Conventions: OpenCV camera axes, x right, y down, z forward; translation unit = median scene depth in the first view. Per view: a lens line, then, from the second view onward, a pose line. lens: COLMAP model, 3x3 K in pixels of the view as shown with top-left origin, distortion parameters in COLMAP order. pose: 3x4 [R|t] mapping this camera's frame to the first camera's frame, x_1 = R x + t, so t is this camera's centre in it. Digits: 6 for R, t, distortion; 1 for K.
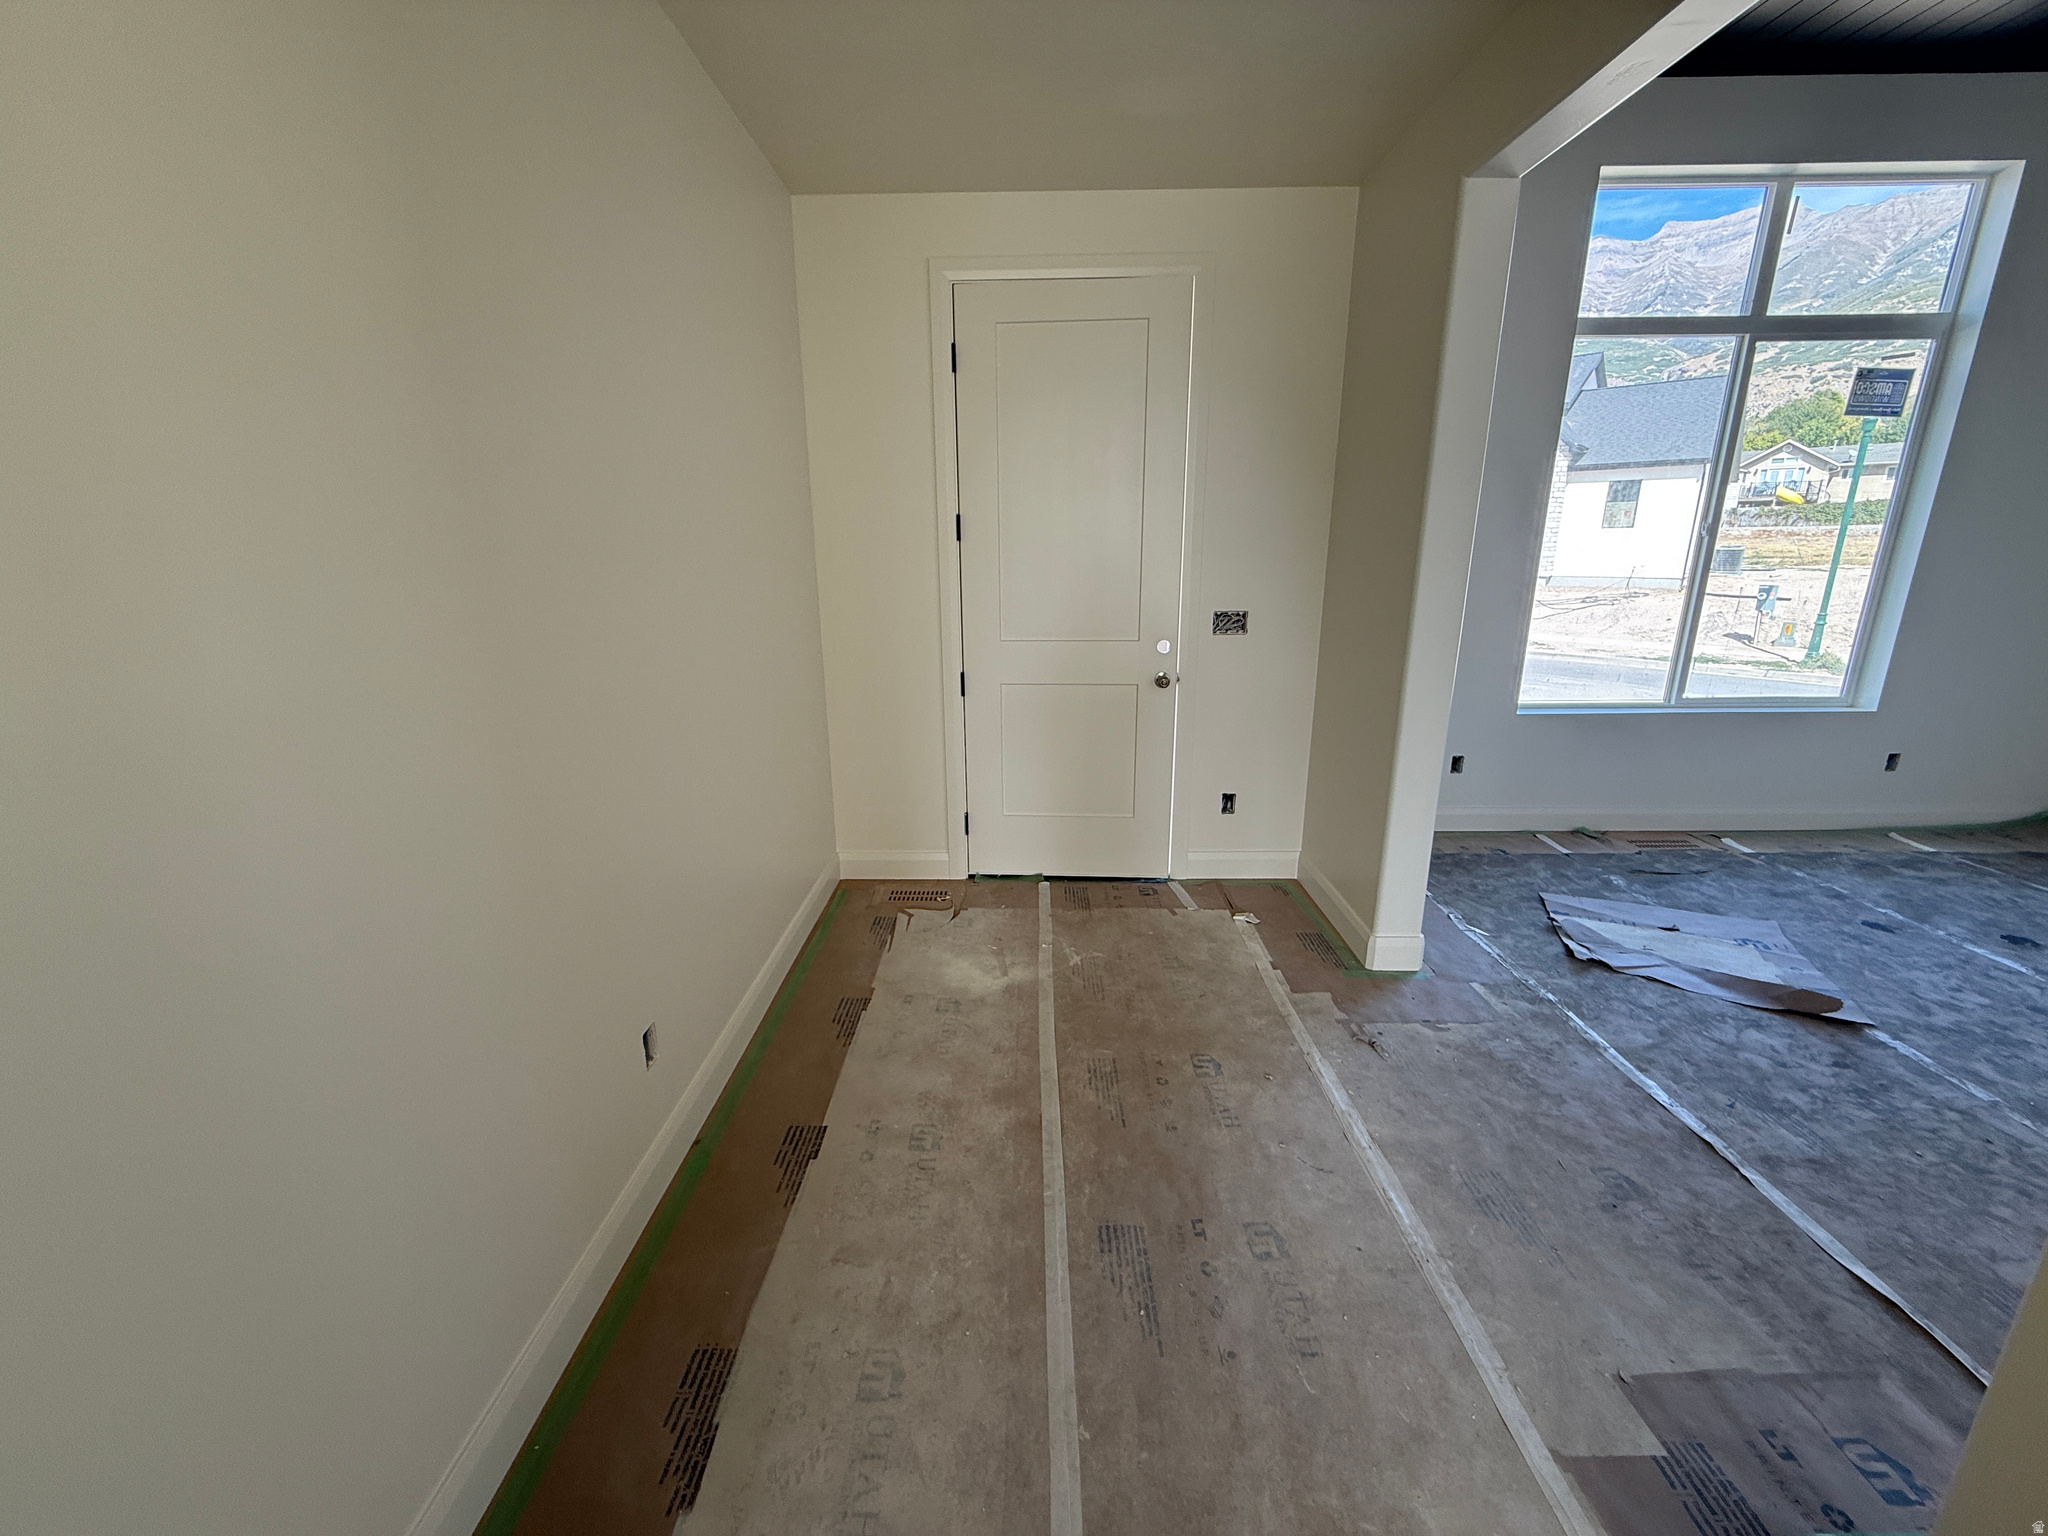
lens RADIAL K [[814.8, 0, 1015.9], [0, 814.8, 768.8], [0, 0, 1]] dist [-0.001938, 0.000081]
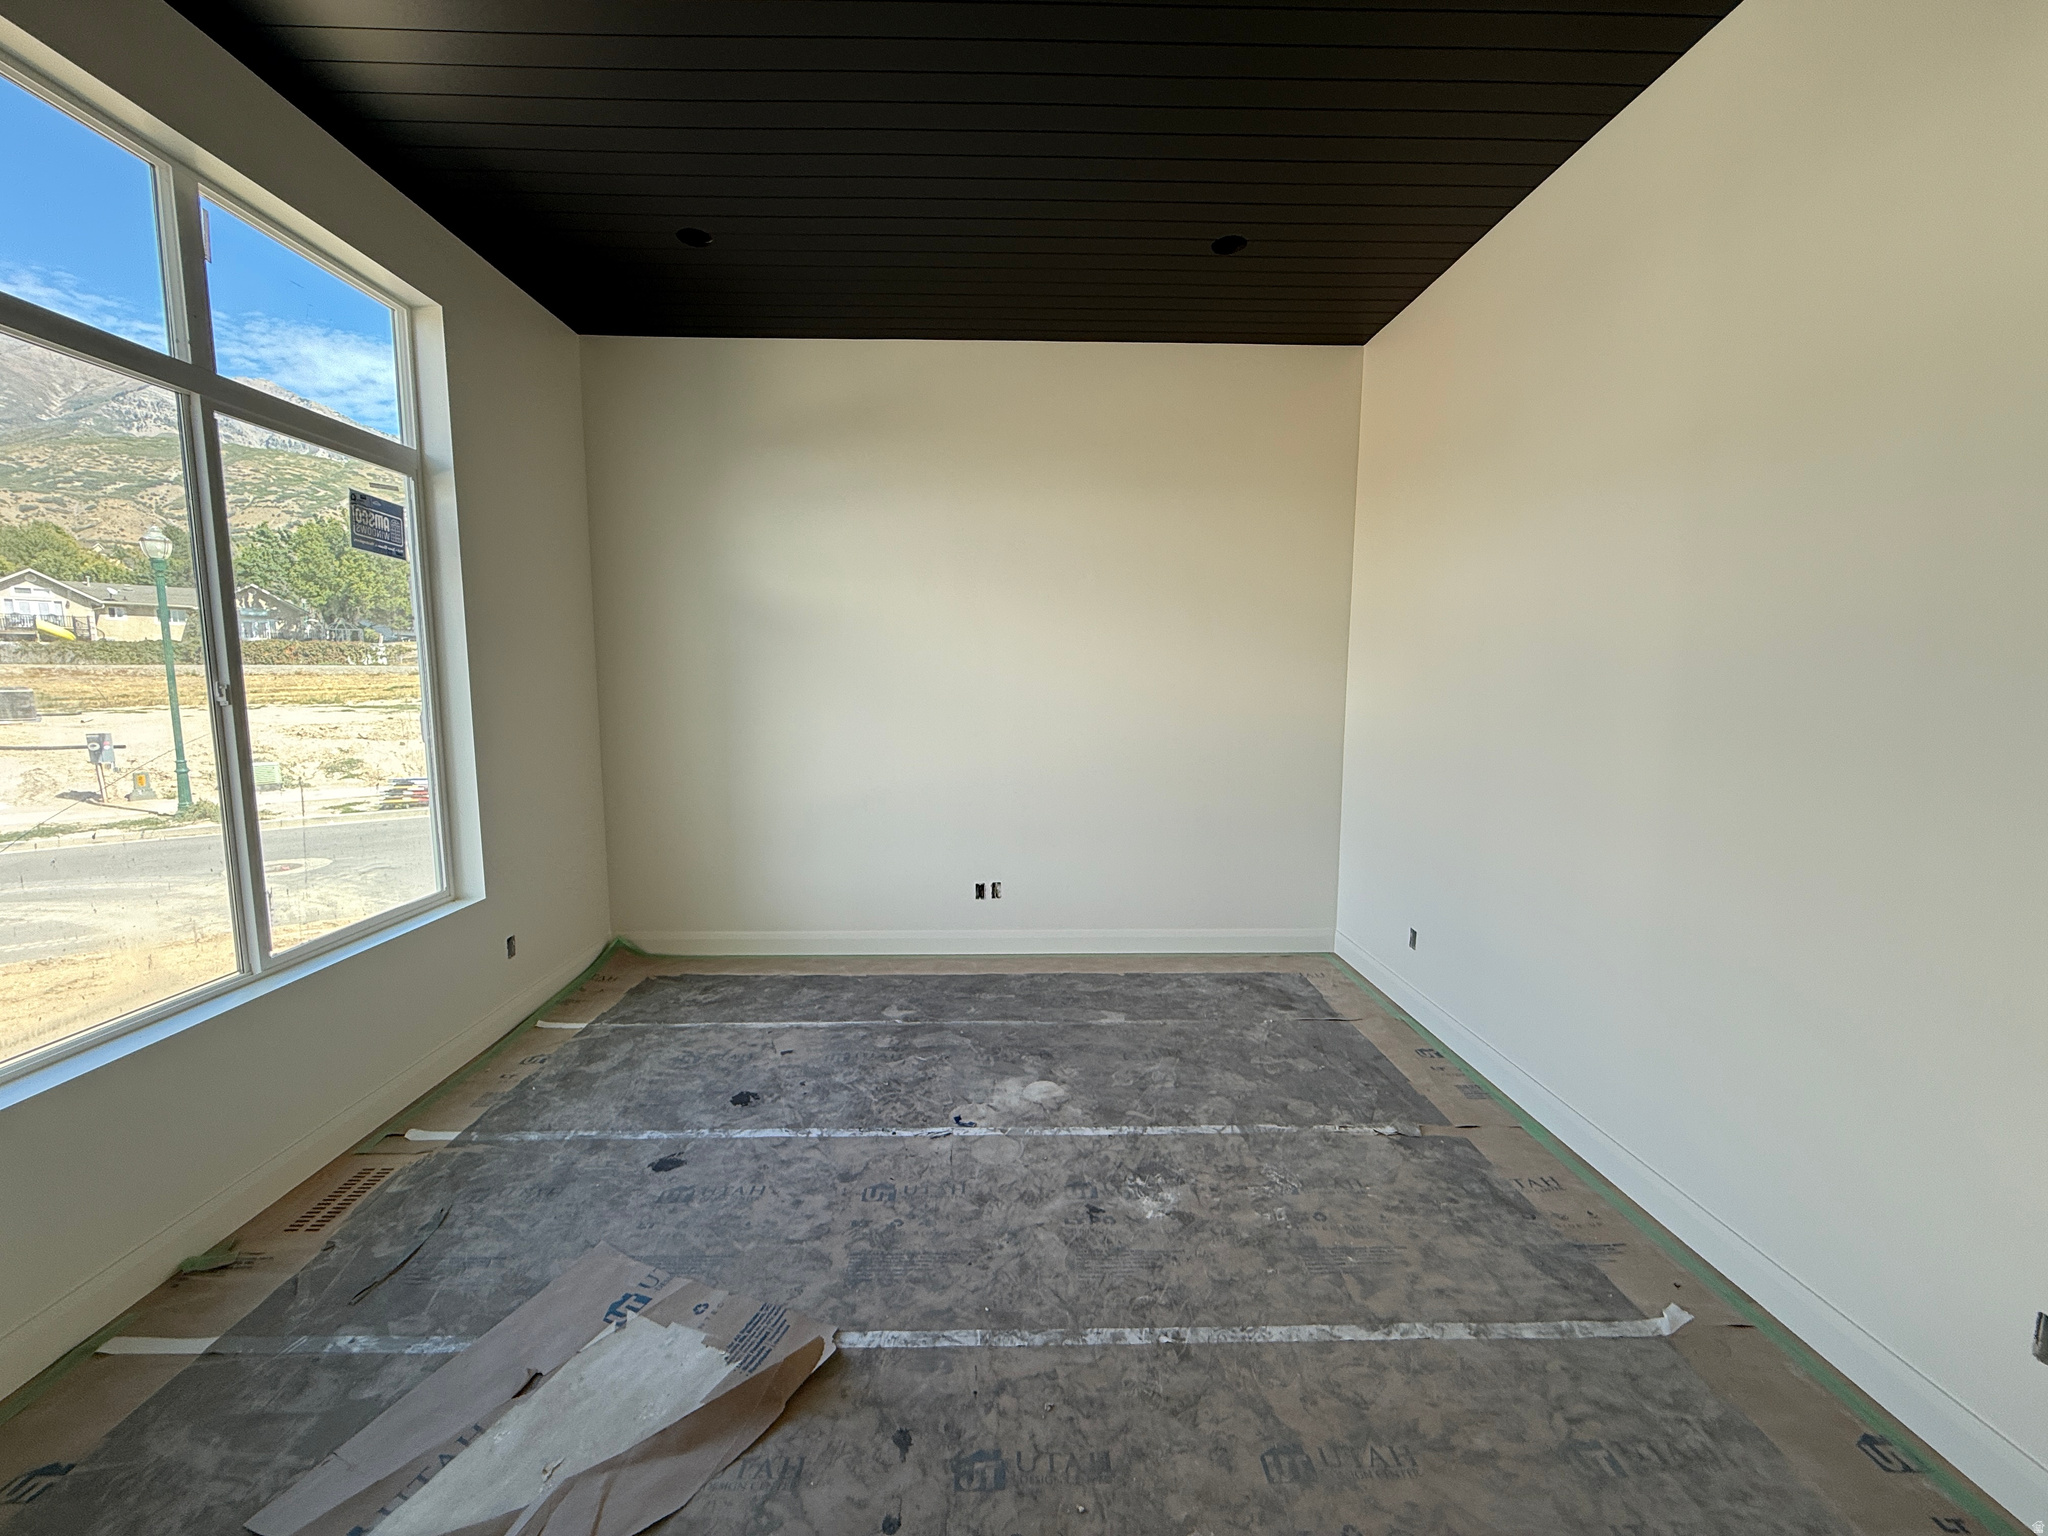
lens RADIAL K [[814.8, 0, 1022.0], [0, 814.8, 764.9], [0, 0, 1]] dist [-0.001938, 0.000081]
pose [[-0.037071, -0.099902, 0.994306, 0.221058], [0.264718, 0.958464, 0.106170, -0.155567], [-0.963613, 0.267147, -0.009086, 0.459391]]
